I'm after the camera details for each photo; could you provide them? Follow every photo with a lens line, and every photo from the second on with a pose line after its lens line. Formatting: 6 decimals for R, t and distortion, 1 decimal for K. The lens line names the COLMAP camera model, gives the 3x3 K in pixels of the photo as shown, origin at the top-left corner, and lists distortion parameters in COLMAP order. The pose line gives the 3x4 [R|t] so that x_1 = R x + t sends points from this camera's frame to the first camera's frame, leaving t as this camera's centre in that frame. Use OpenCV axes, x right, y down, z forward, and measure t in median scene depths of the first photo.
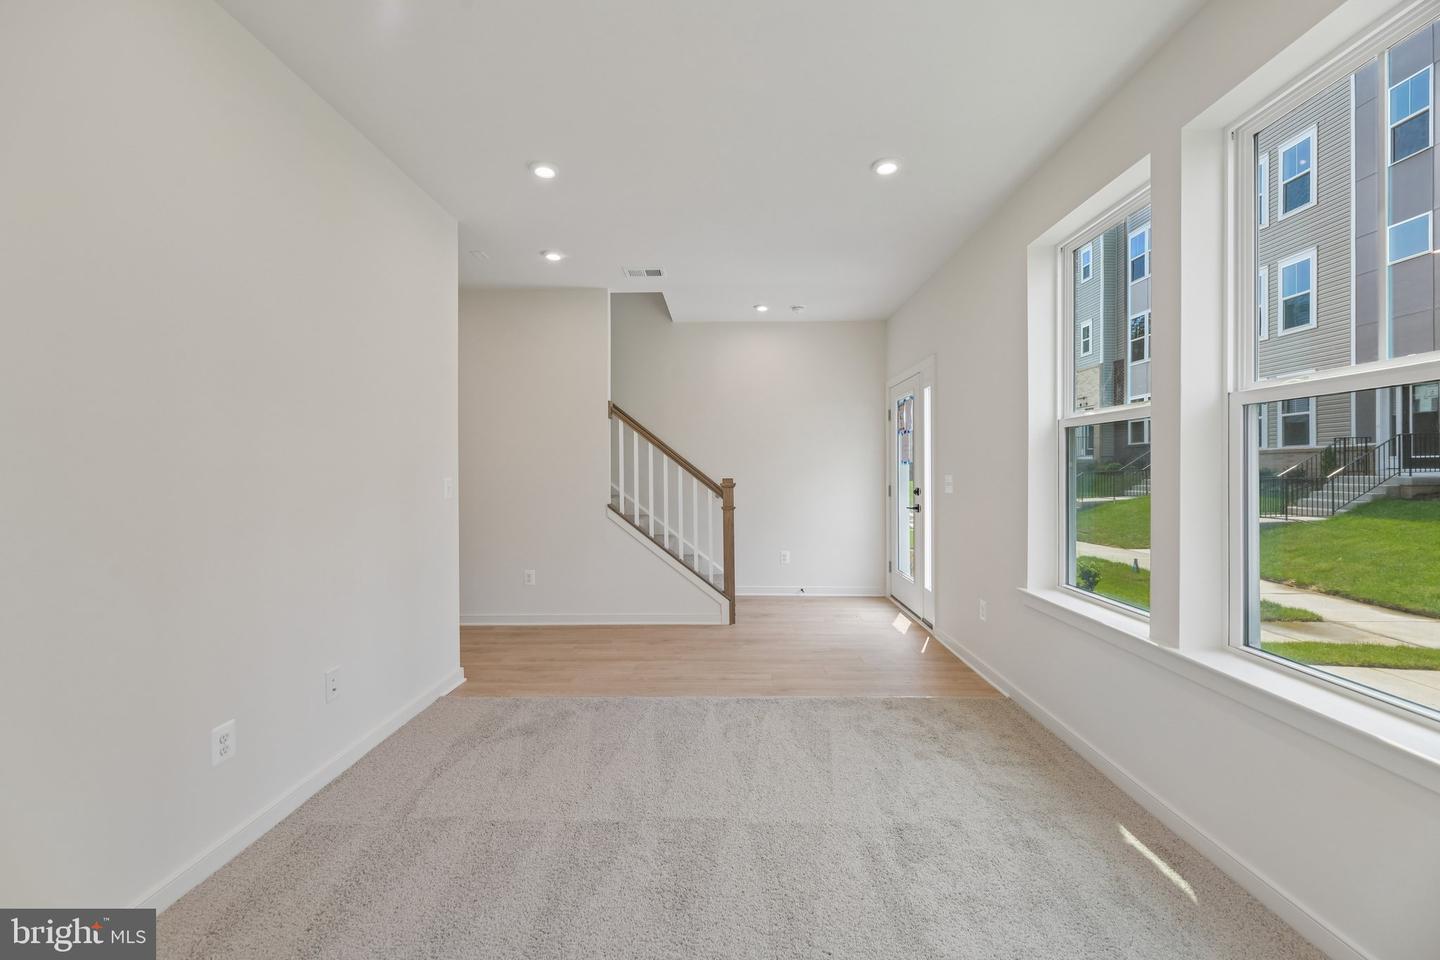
lens RADIAL K [[578.8, 0, 724.0], [0, 578.8, 478.8], [0, 0, 1]] dist [0.000256, -0.002996]
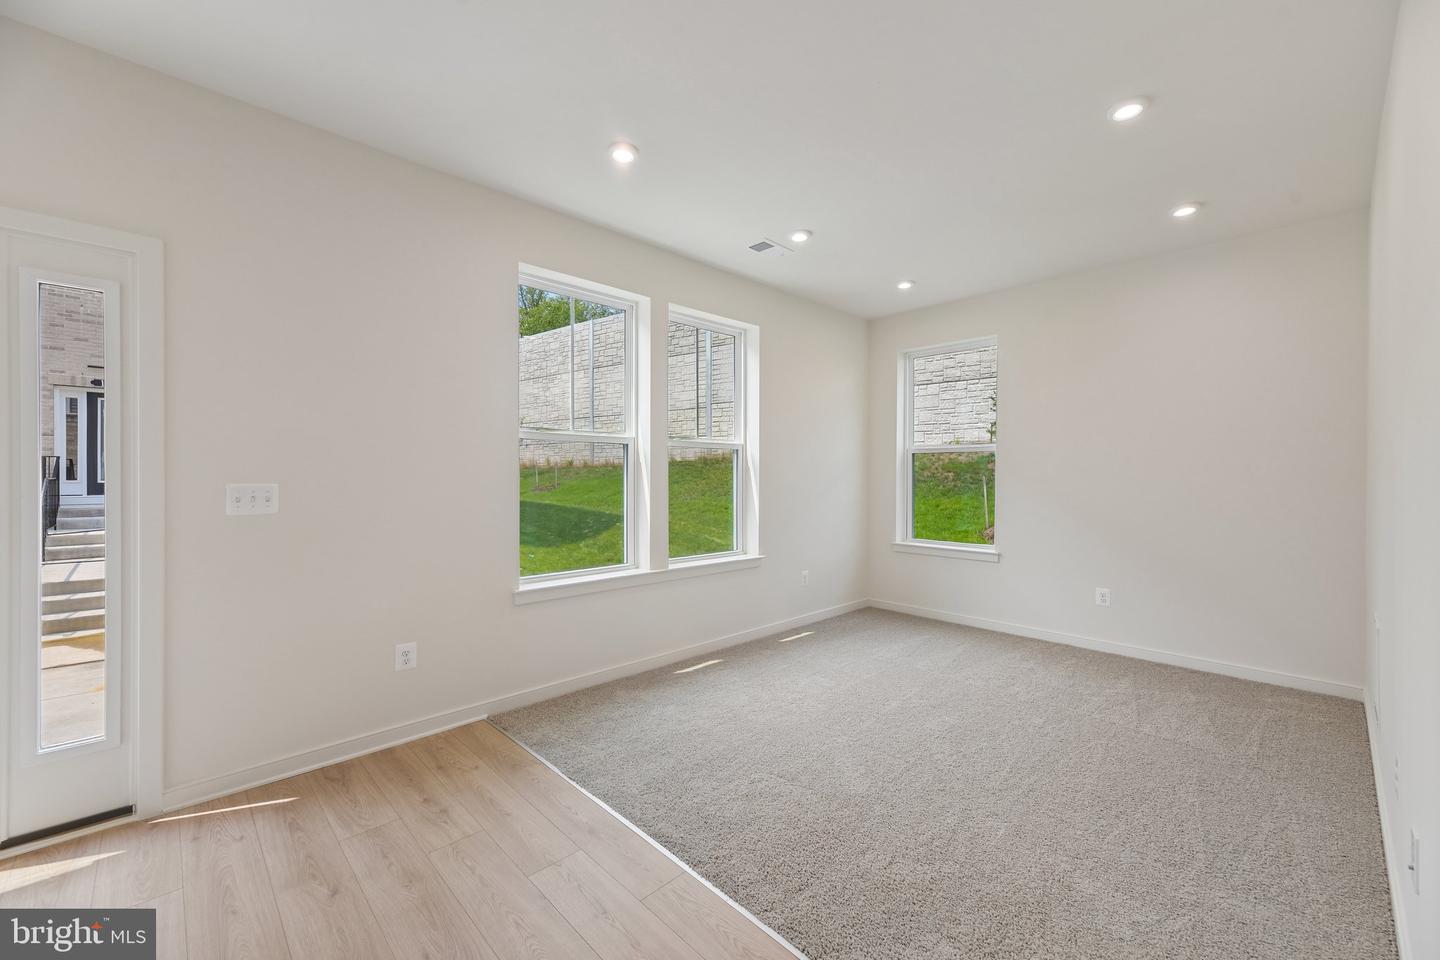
lens RADIAL K [[578.8, 0, 724.0], [0, 578.8, 478.8], [0, 0, 1]] dist [0.000256, -0.002996]
pose [[-0.683096, 0.003487, 0.730320, -0.433592], [0.013149, 0.999885, 0.007525, -0.014008], [-0.730210, 0.014743, -0.683064, 1.223669]]
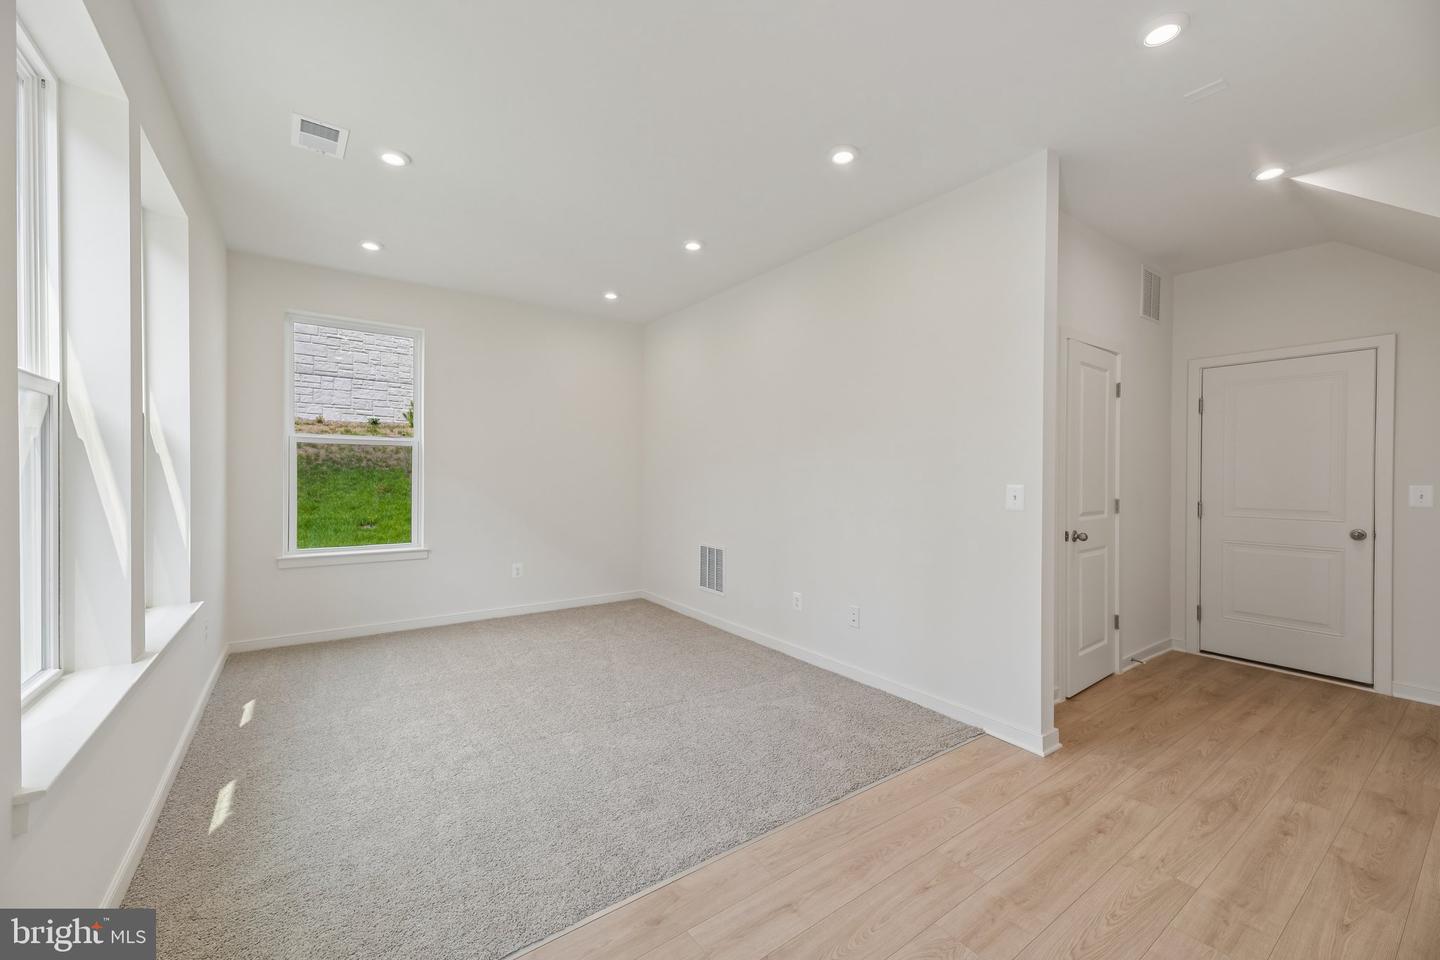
lens RADIAL K [[578.8, 0, 724.0], [0, 578.8, 478.8], [0, 0, 1]] dist [0.000256, -0.002996]
pose [[-0.805138, 0.003278, -0.593079, 0.323553], [-0.011466, 0.999712, 0.021090, -0.021187], [0.592977, 0.023781, -0.804868, 1.325085]]
